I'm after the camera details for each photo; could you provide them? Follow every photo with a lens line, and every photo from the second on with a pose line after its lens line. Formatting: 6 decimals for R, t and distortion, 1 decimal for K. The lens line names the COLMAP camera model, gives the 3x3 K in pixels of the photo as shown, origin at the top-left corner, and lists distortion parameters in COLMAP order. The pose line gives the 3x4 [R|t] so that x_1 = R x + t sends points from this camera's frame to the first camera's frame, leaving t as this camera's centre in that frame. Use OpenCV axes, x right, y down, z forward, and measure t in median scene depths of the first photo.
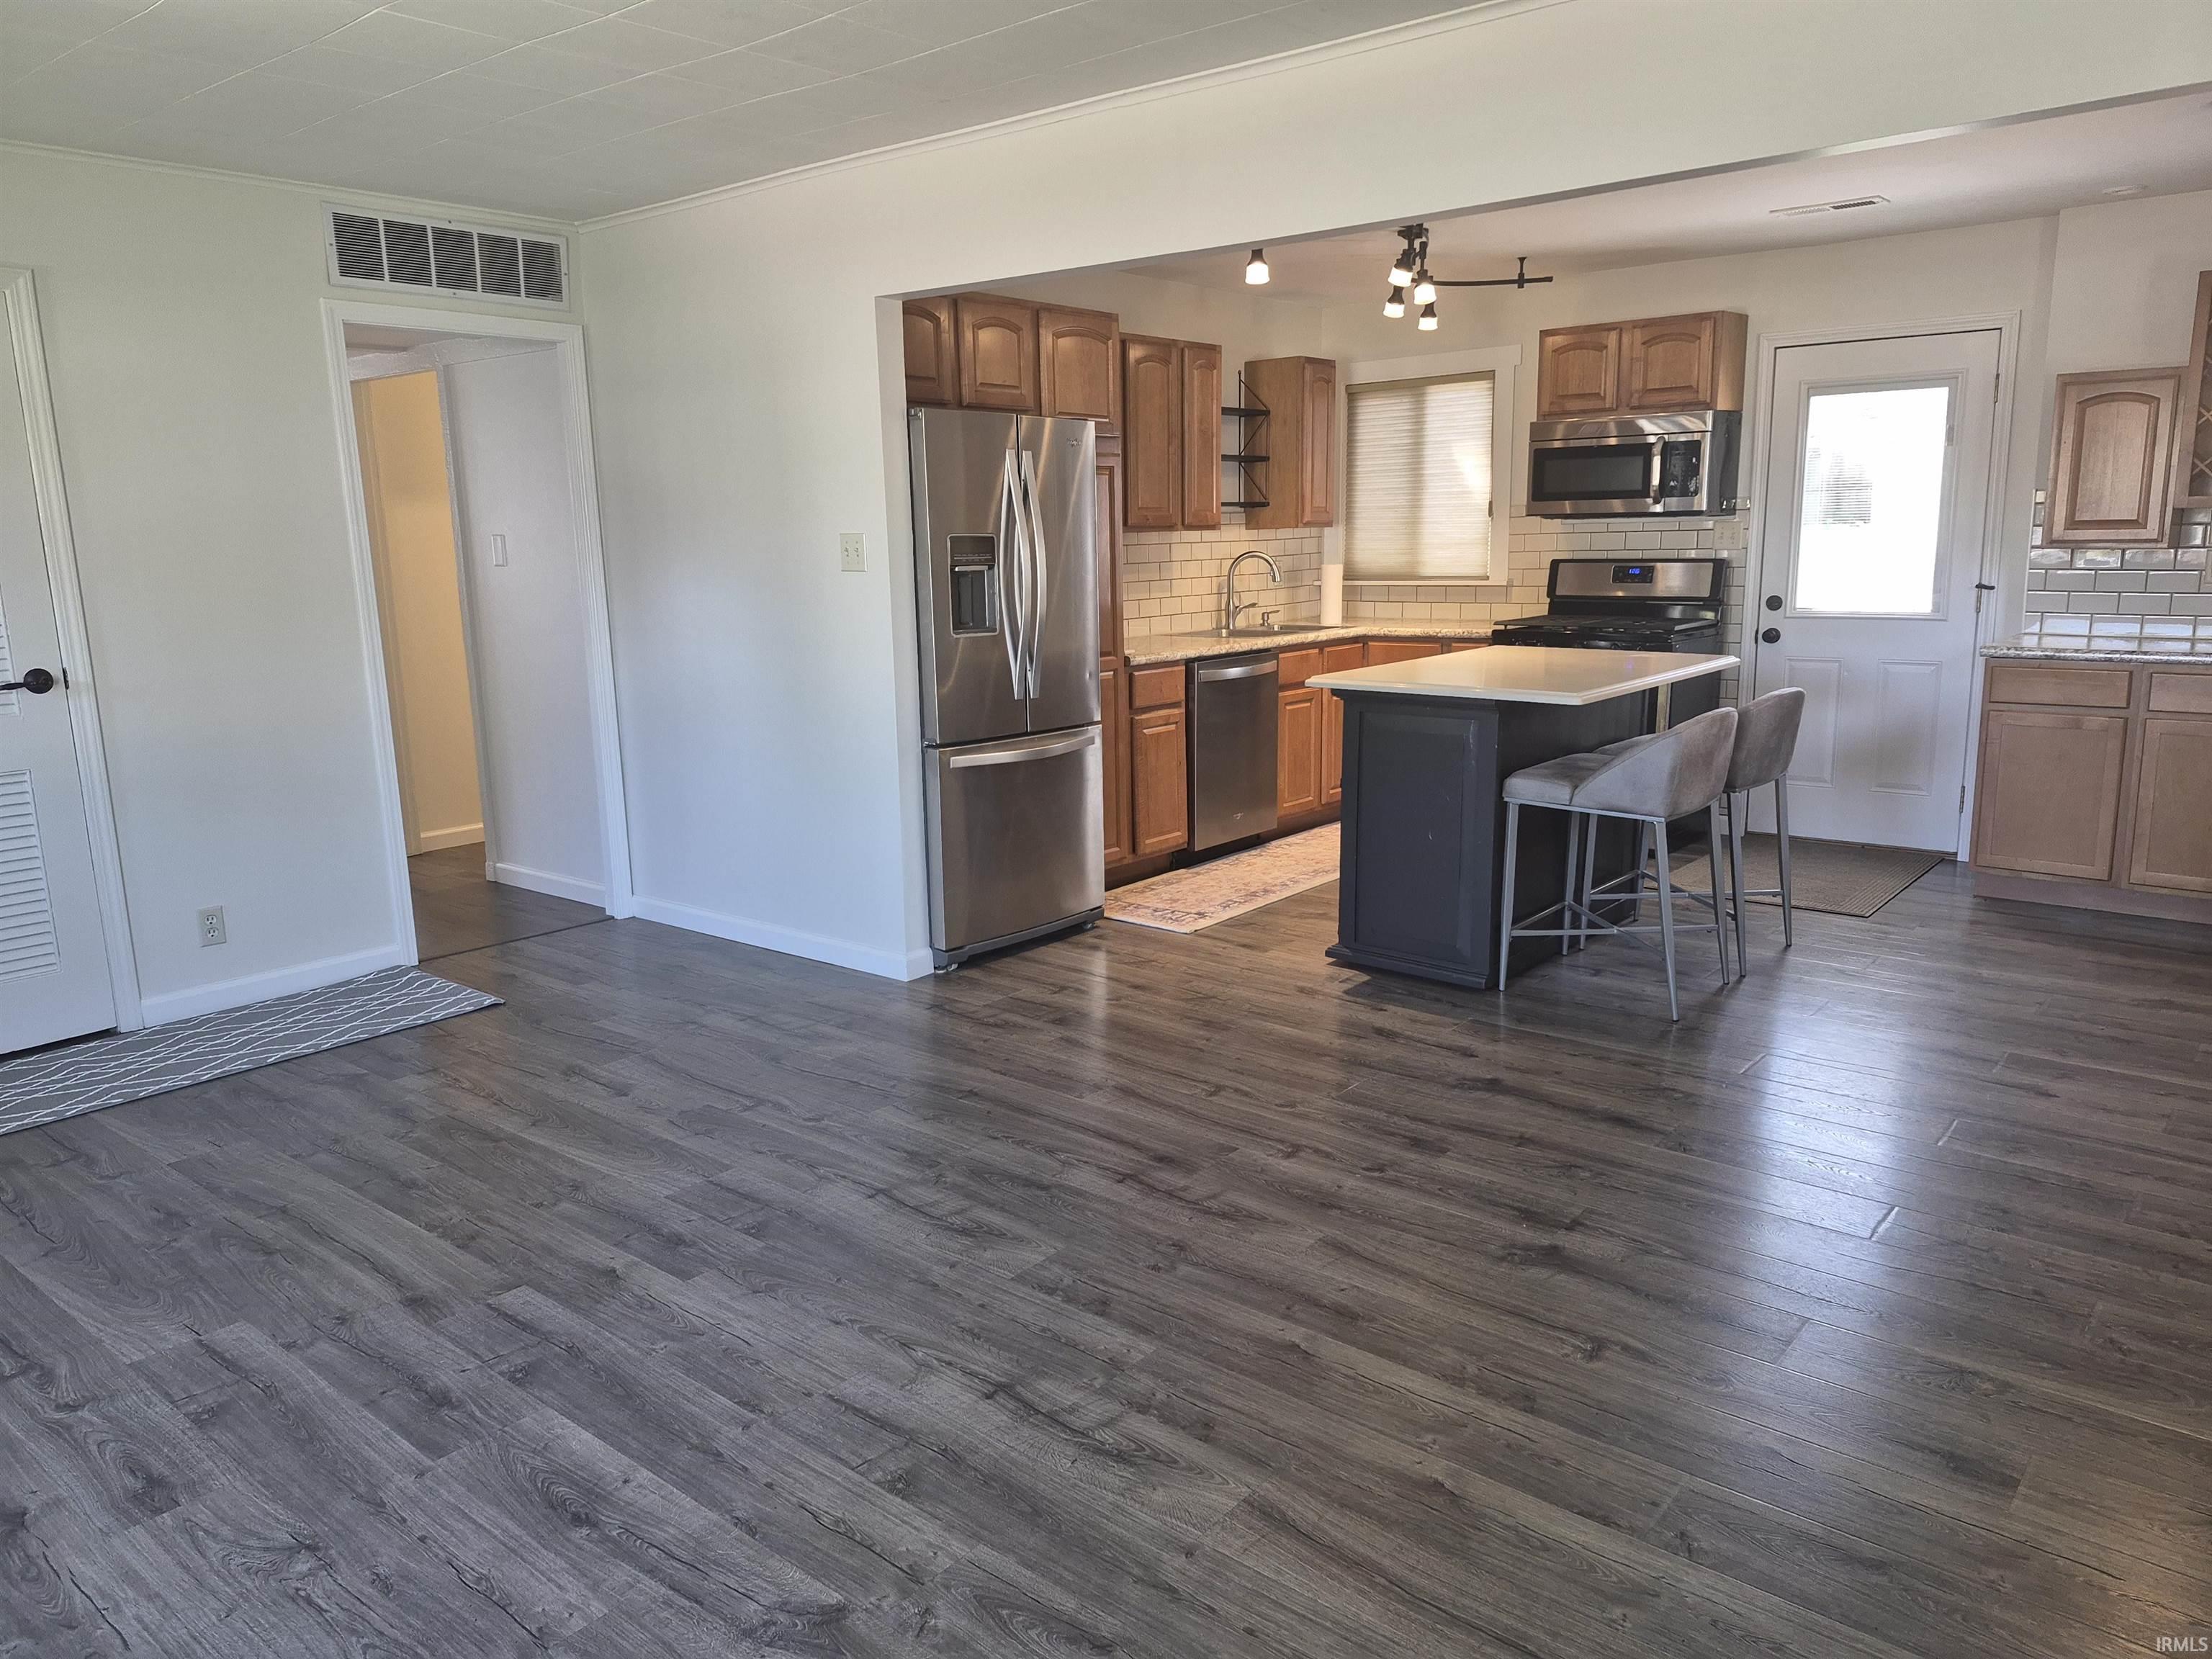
lens RADIAL K [[1540.4, 0, 1111.7], [0, 1540.4, 819.1], [0, 0, 1]] dist [0.055727, -0.037630]
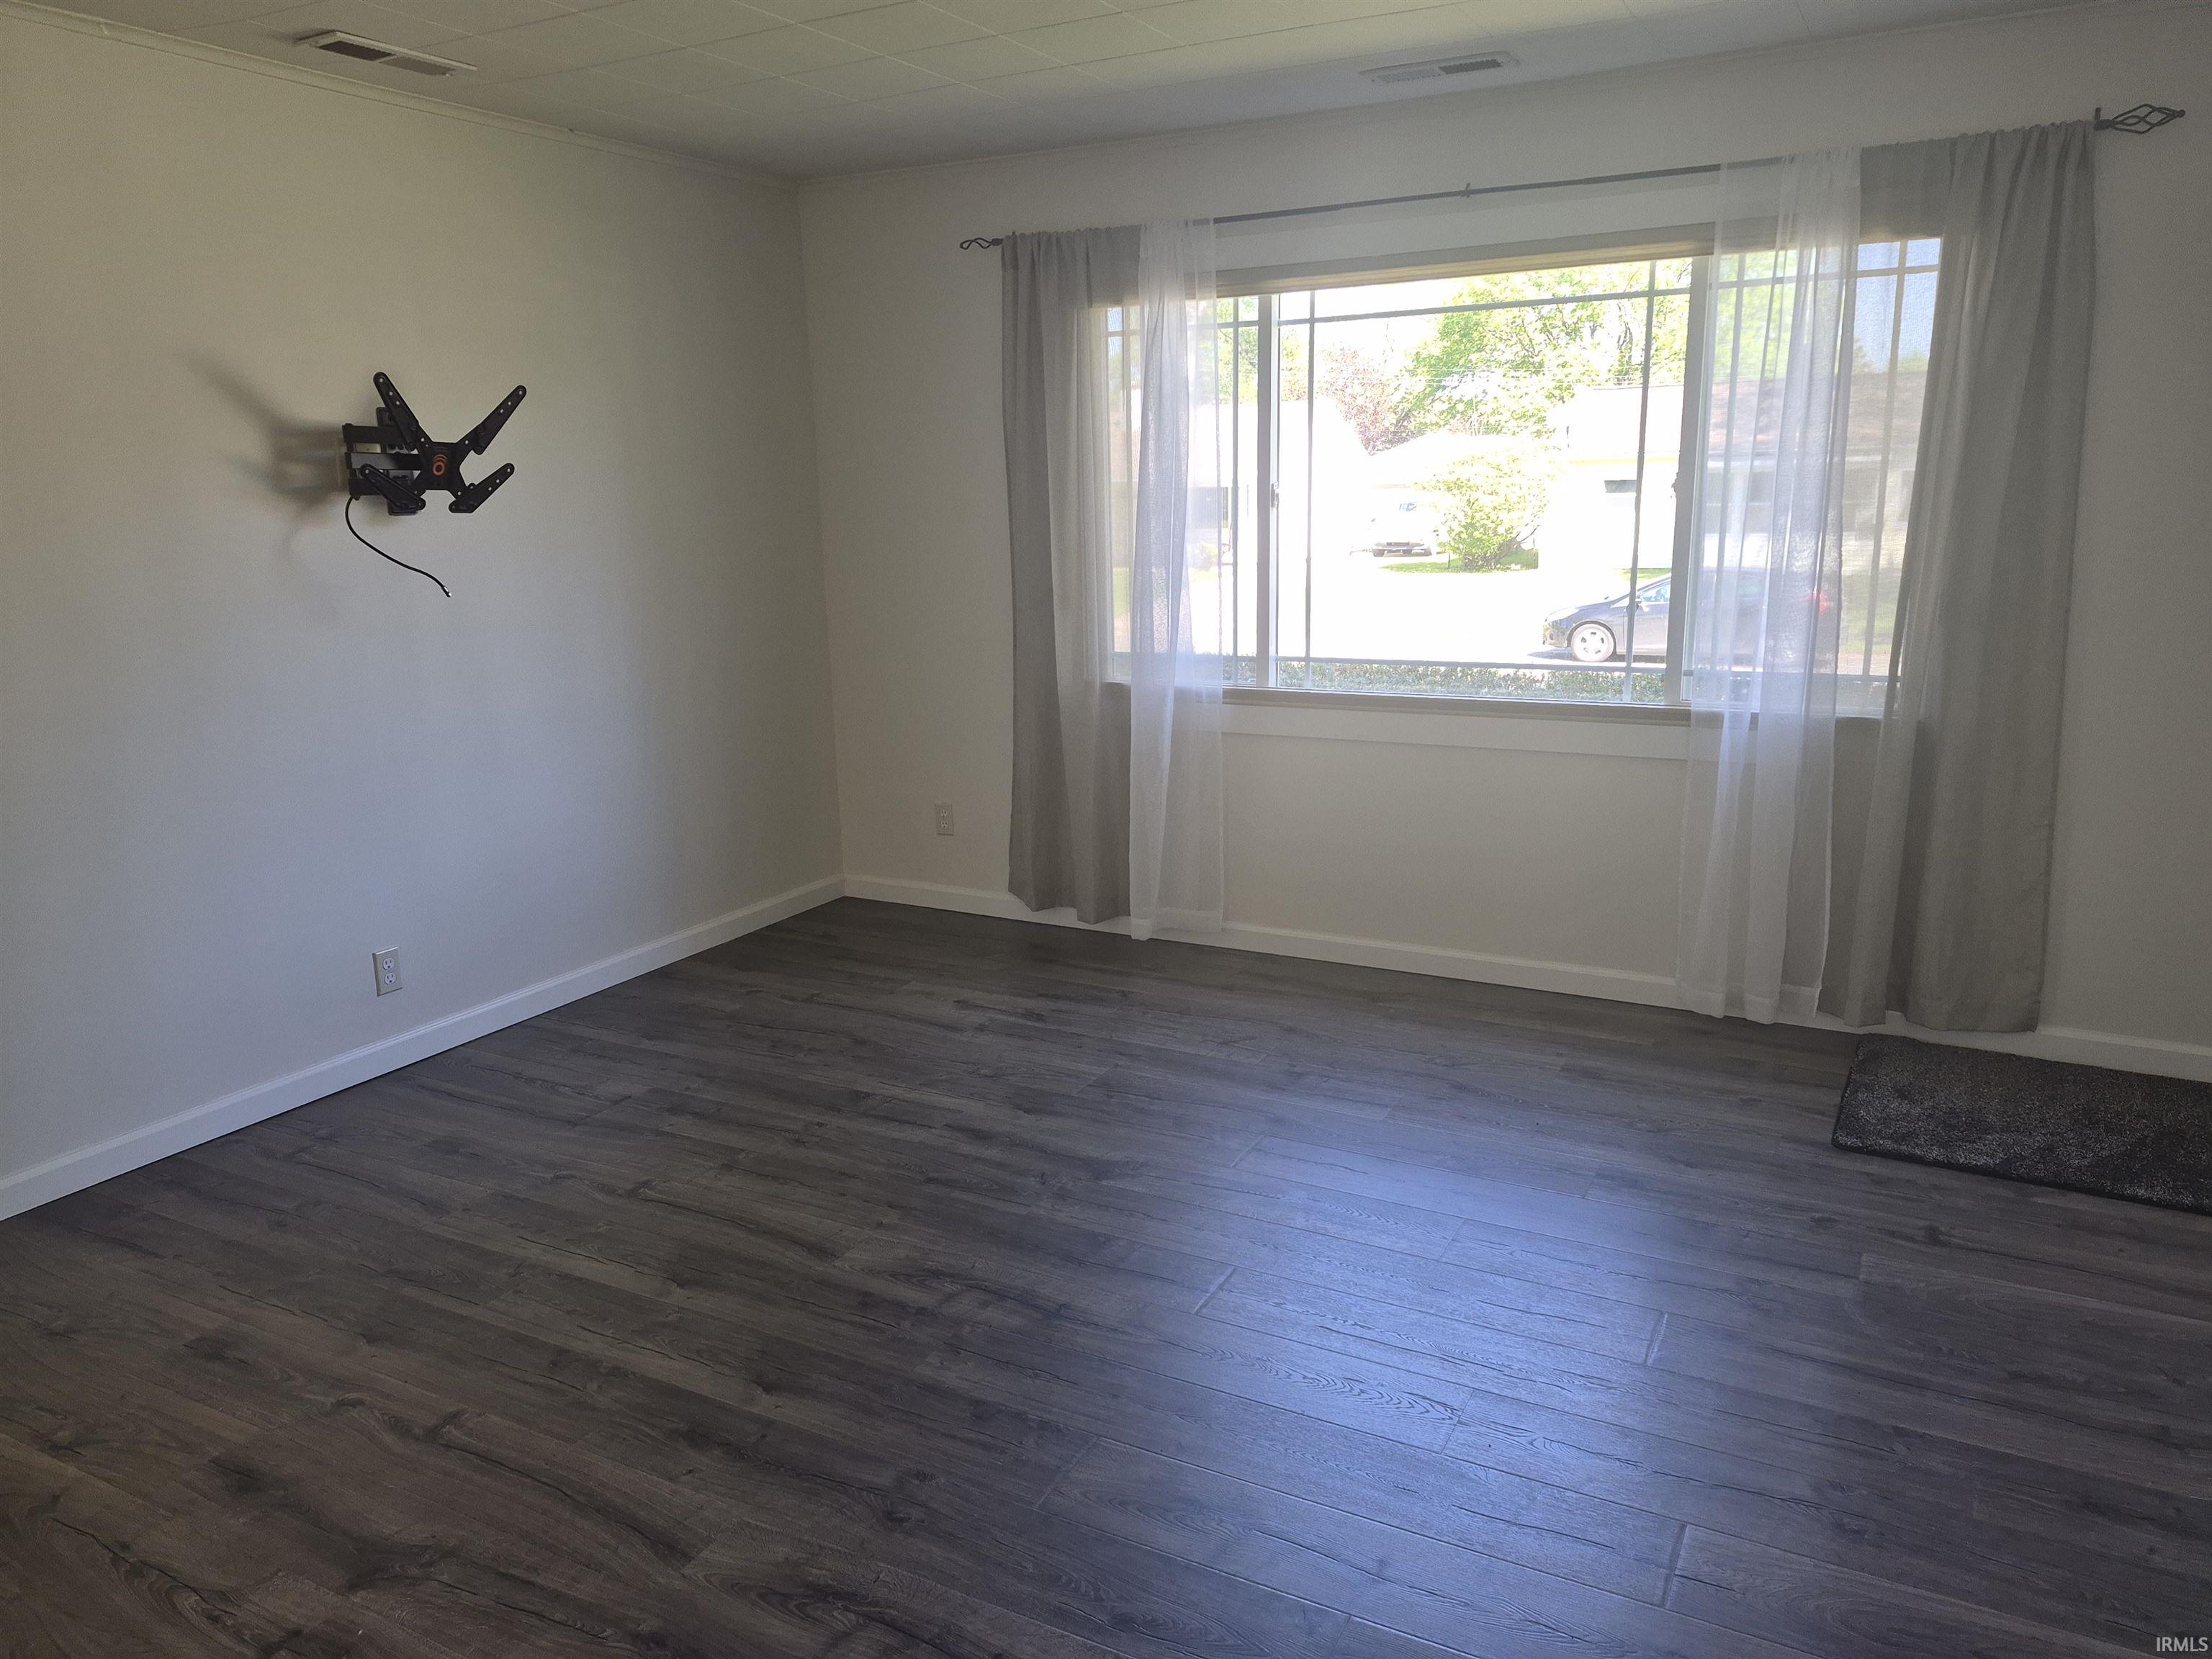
lens RADIAL K [[1540.4, 0, 1106.1], [0, 1540.4, 830.6], [0, 0, 1]] dist [0.055727, -0.037630]
pose [[-0.980850, 0.081496, -0.176893, 0.058029], [0.003196, 0.914859, 0.403762, -0.380863], [0.194738, 0.395464, -0.897600, 1.858059]]
